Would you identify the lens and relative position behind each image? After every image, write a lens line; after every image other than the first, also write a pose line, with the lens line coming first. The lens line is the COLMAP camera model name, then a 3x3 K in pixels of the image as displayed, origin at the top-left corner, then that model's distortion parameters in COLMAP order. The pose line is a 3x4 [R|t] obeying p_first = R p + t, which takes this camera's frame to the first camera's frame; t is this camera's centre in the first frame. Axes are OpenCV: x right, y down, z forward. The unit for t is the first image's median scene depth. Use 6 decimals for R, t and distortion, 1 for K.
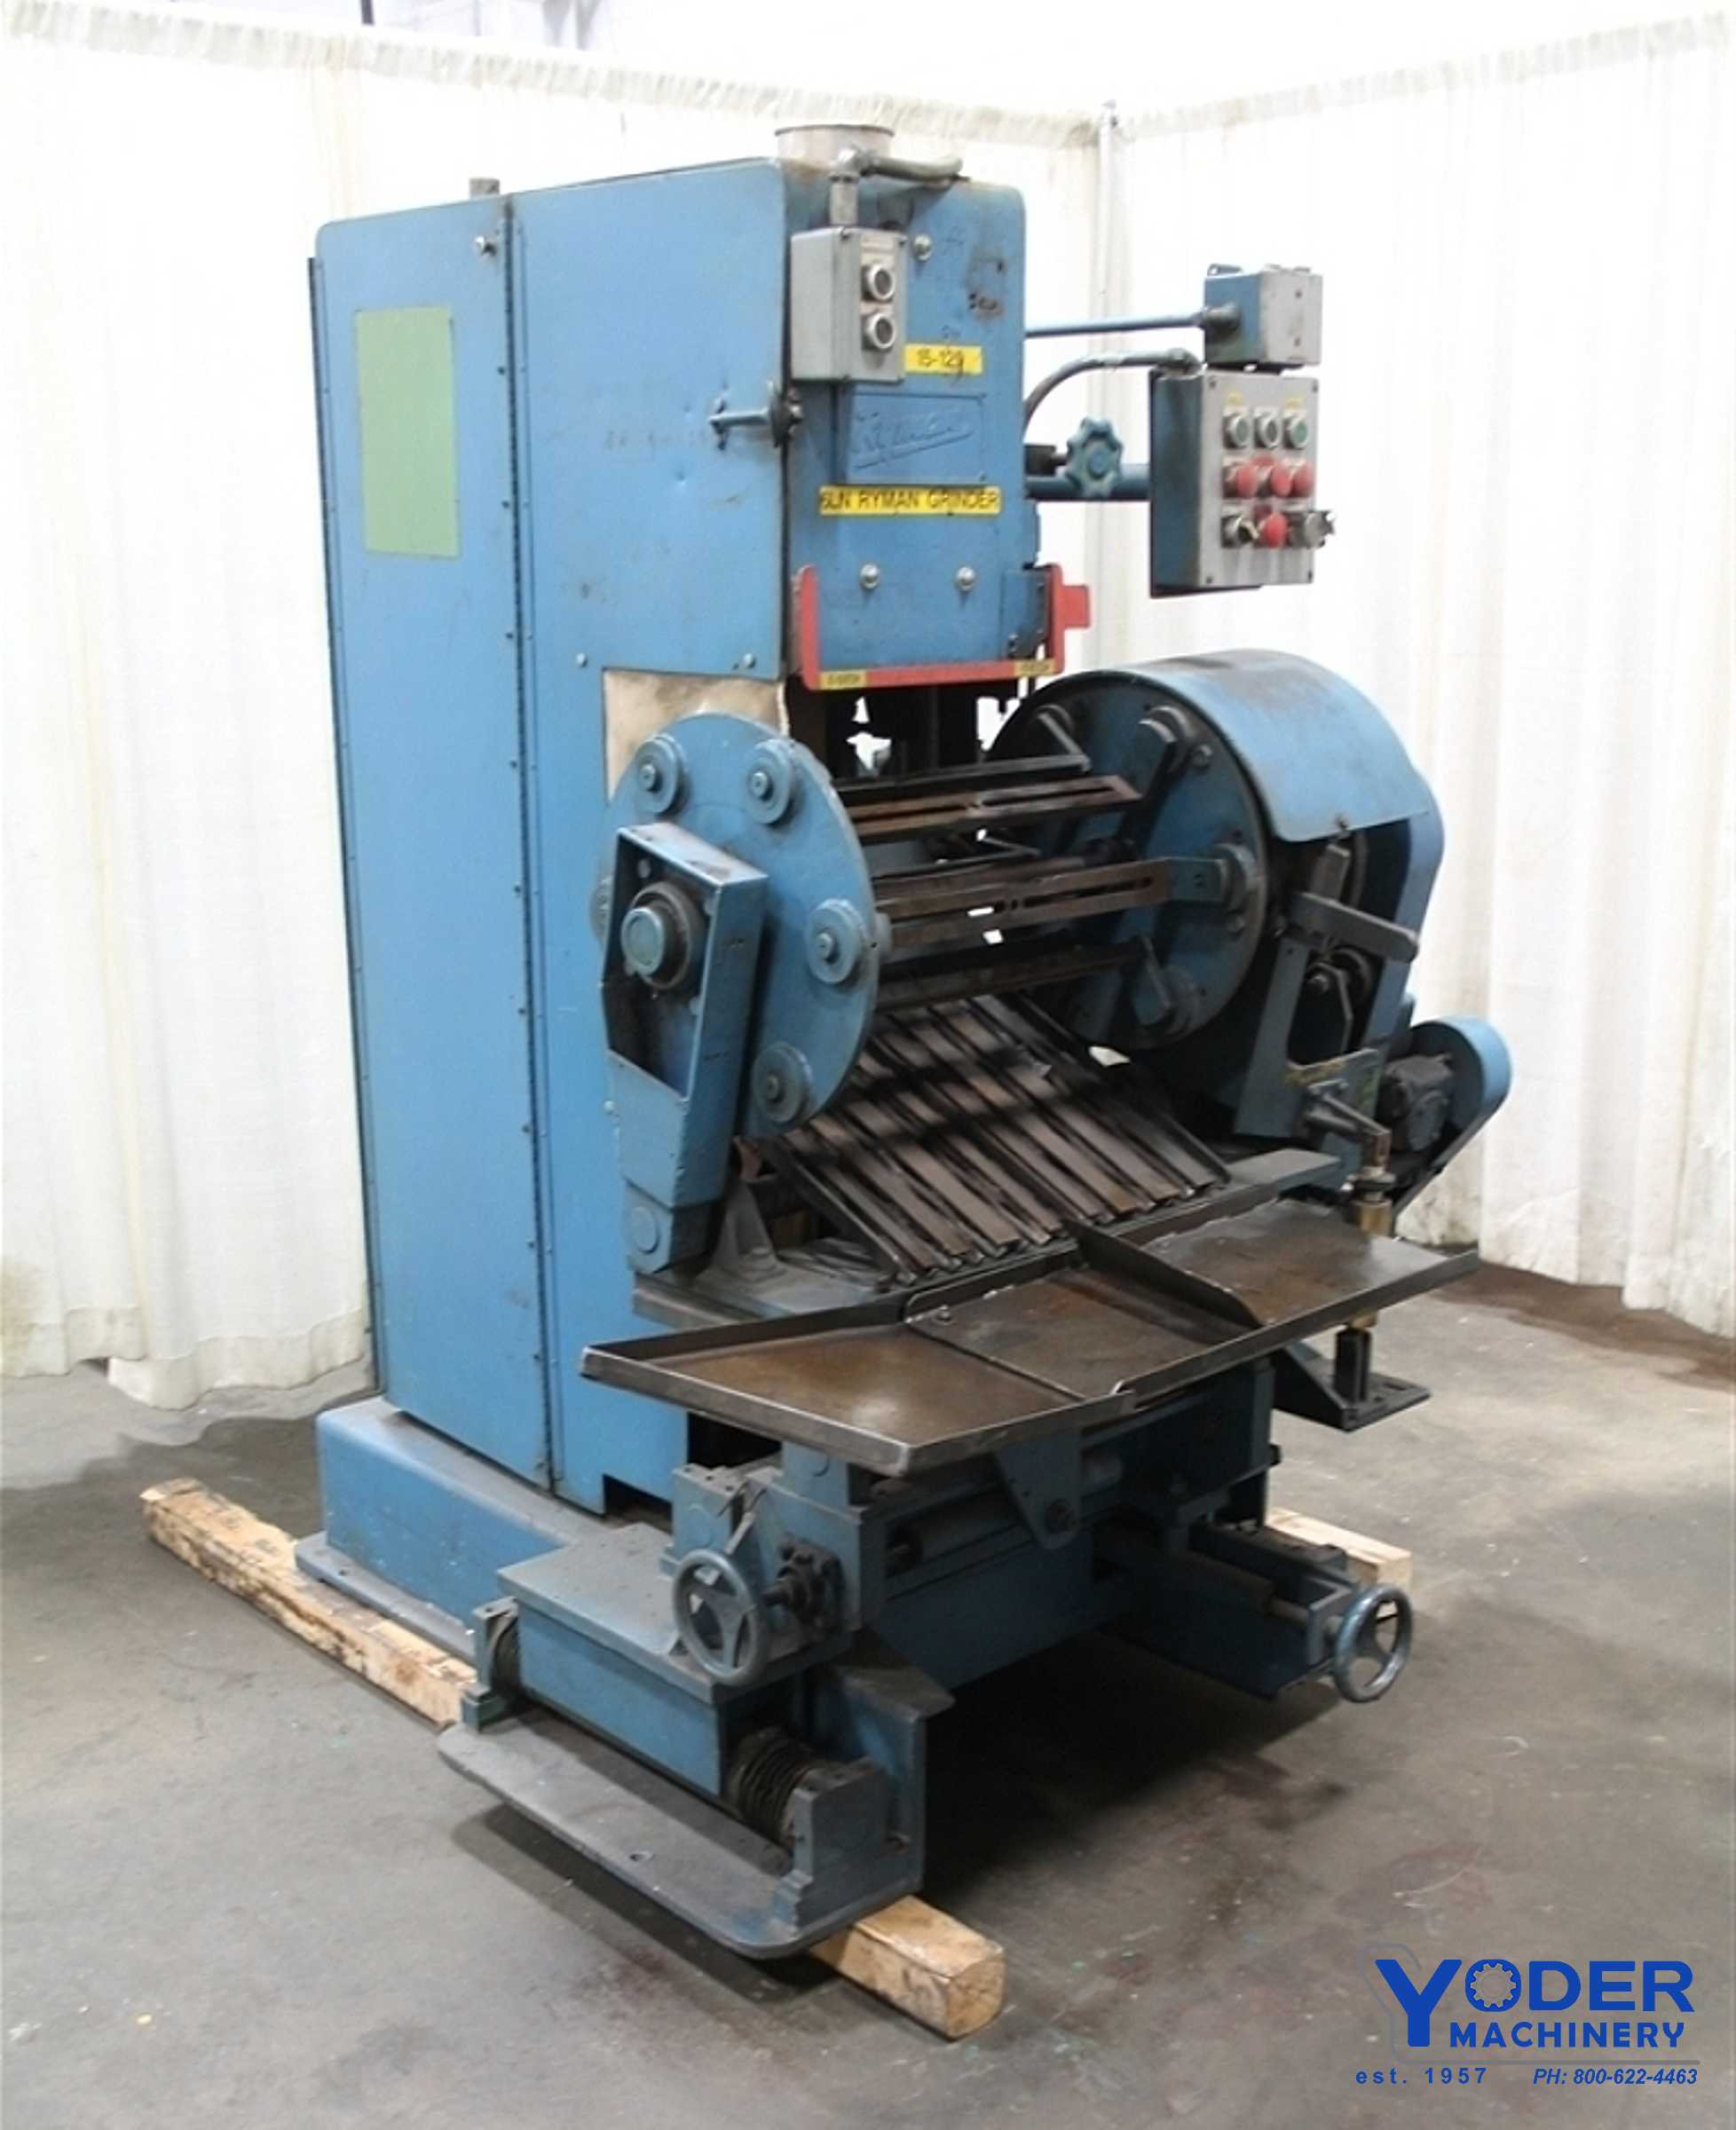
lens RADIAL K [[2460.6, 0, 868.4], [0, 2460.6, 1225.9], [0, 0, 1]] dist [-0.085086, 0.045642]
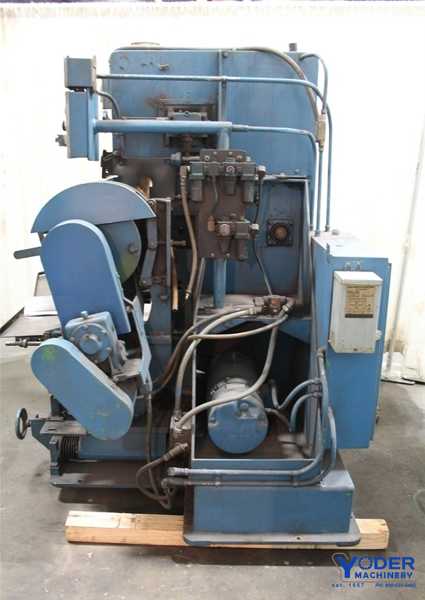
lens RADIAL K [[614.3, 0, 212.7], [0, 614.3, 313.3], [0, 0, 1]] dist [-0.056635, -0.000385]
pose [[-0.675159, 0.192562, -0.712095, 0.683616], [-0.225453, 0.865273, 0.447743, -0.503707], [0.702375, 0.462841, -0.540784, 1.716641]]
